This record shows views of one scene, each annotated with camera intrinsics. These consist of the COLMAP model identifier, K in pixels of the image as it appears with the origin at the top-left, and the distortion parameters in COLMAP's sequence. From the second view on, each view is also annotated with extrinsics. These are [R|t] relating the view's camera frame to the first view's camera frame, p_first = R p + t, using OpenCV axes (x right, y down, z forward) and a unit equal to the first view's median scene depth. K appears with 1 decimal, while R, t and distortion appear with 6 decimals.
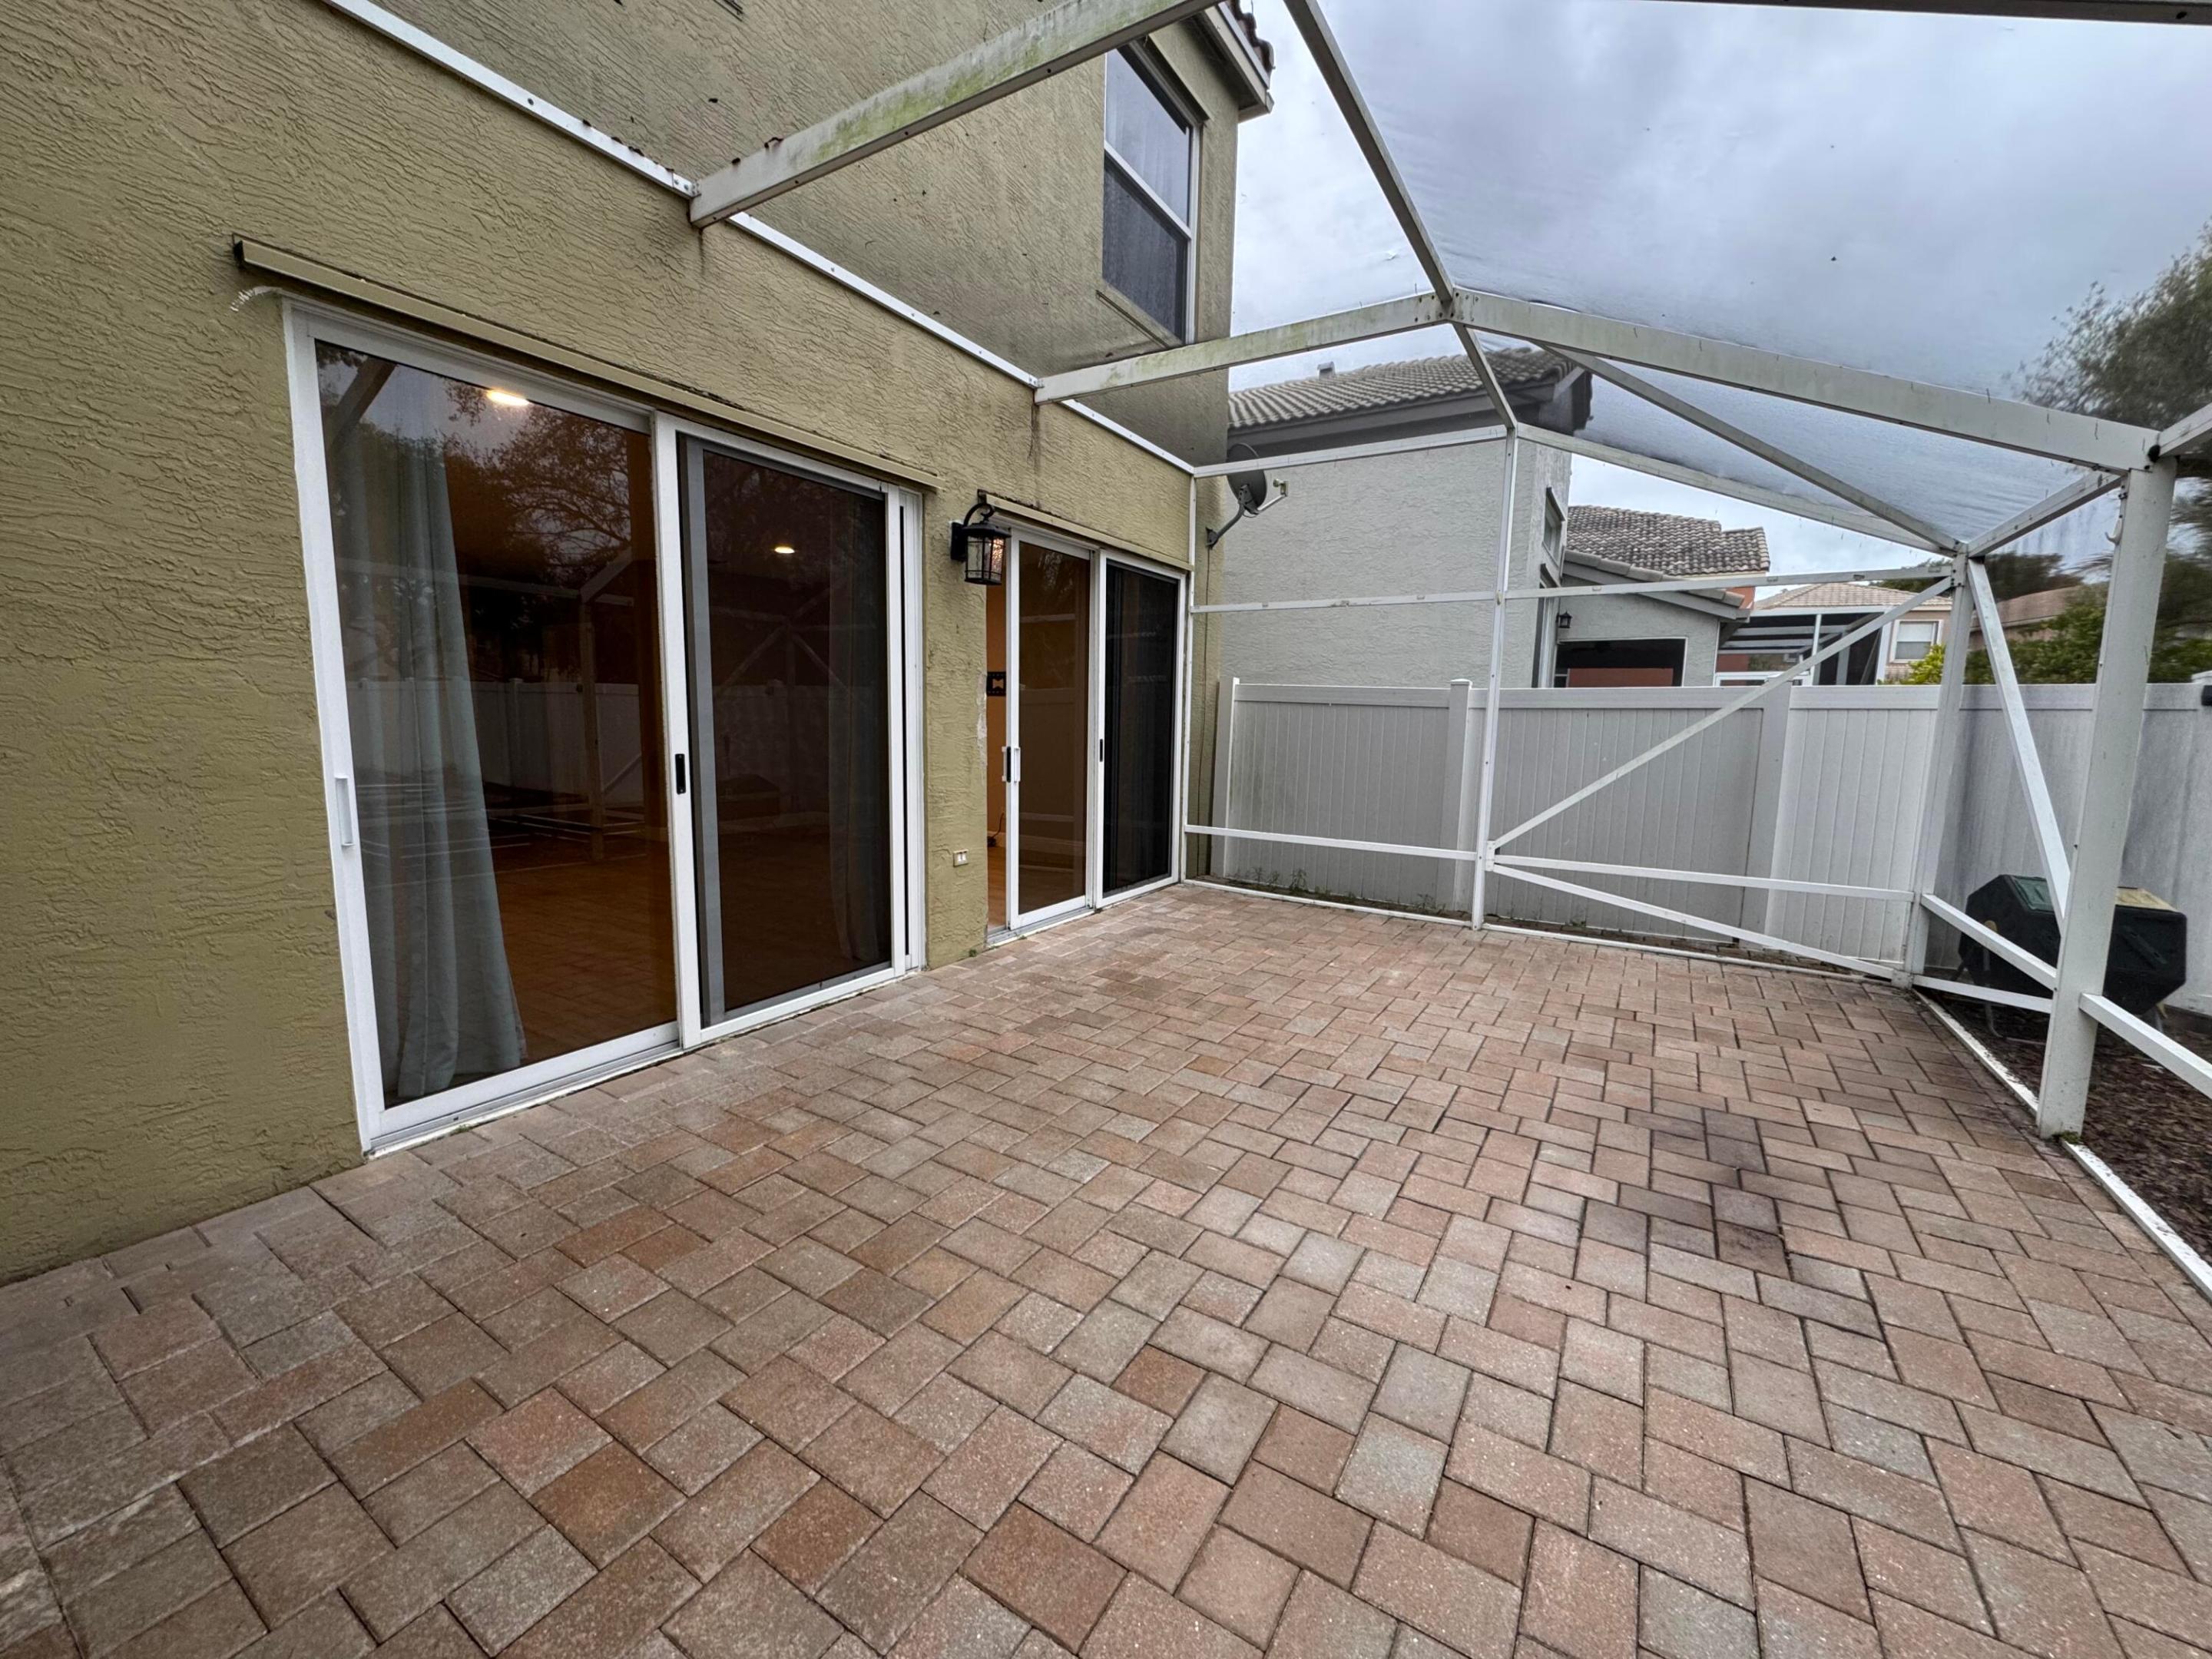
lens RADIAL K [[879.3, 0, 1104.5], [0, 879.3, 821.7], [0, 0, 1]] dist [-0.002792, 0.000328]
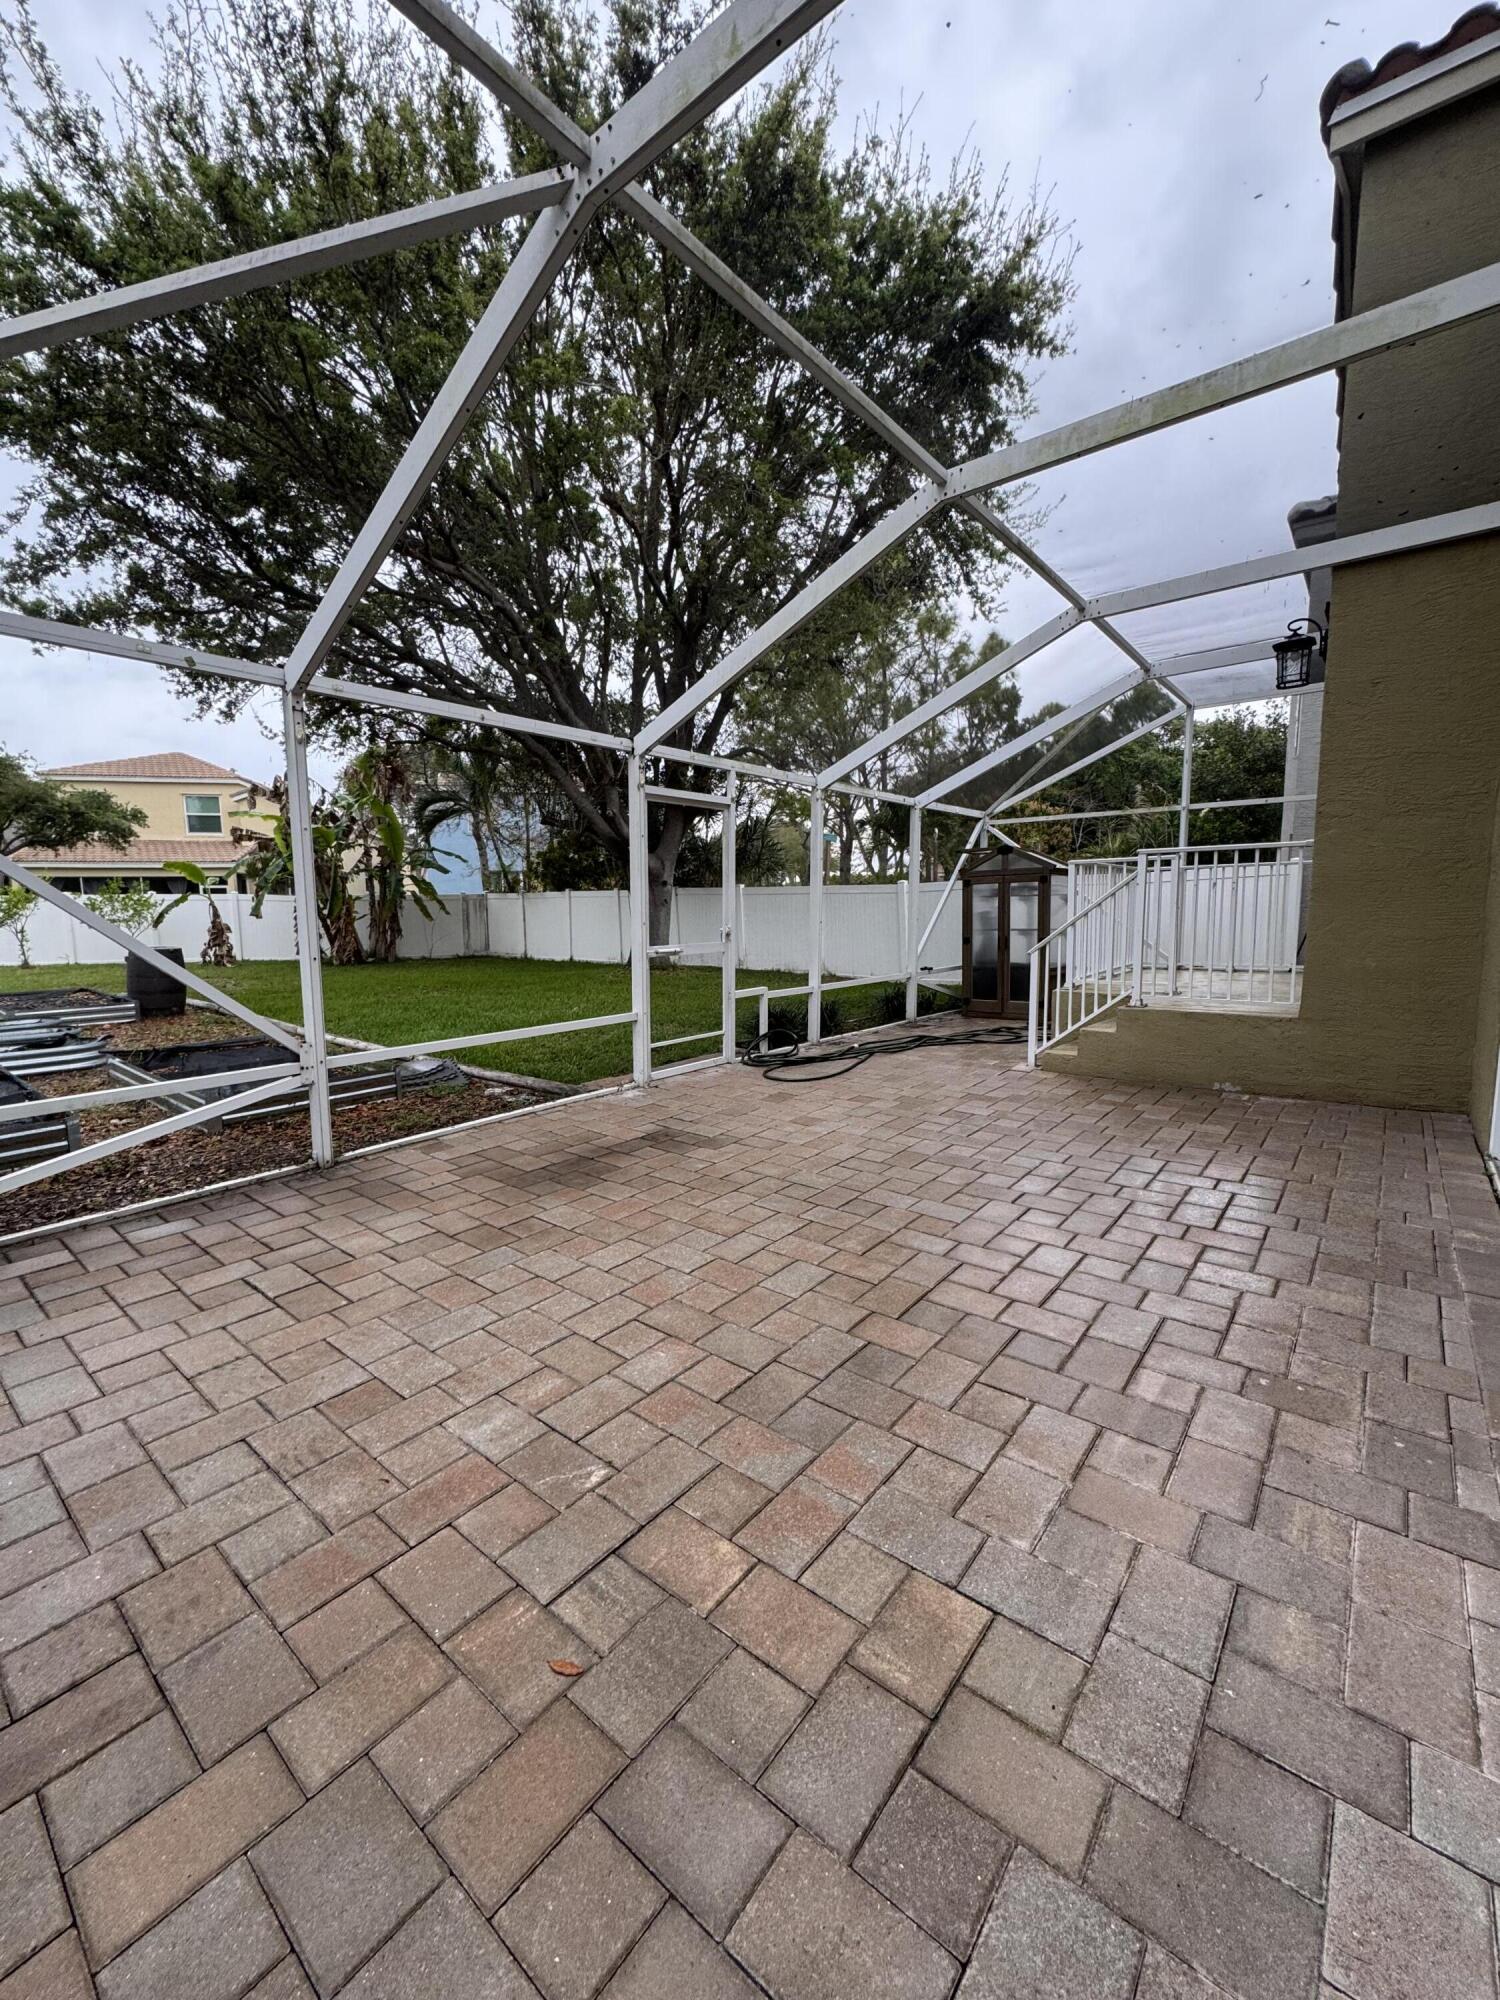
lens RADIAL K [[795.0, 0, 752.6], [0, 795.0, 993.2], [0, 0, 1]] dist [-0.002792, 0.000328]
pose [[-0.992475, -0.021415, 0.120564, 0.202335], [0.007389, 0.972321, 0.233532, -0.165432], [-0.122228, 0.232665, -0.964846, 1.685936]]
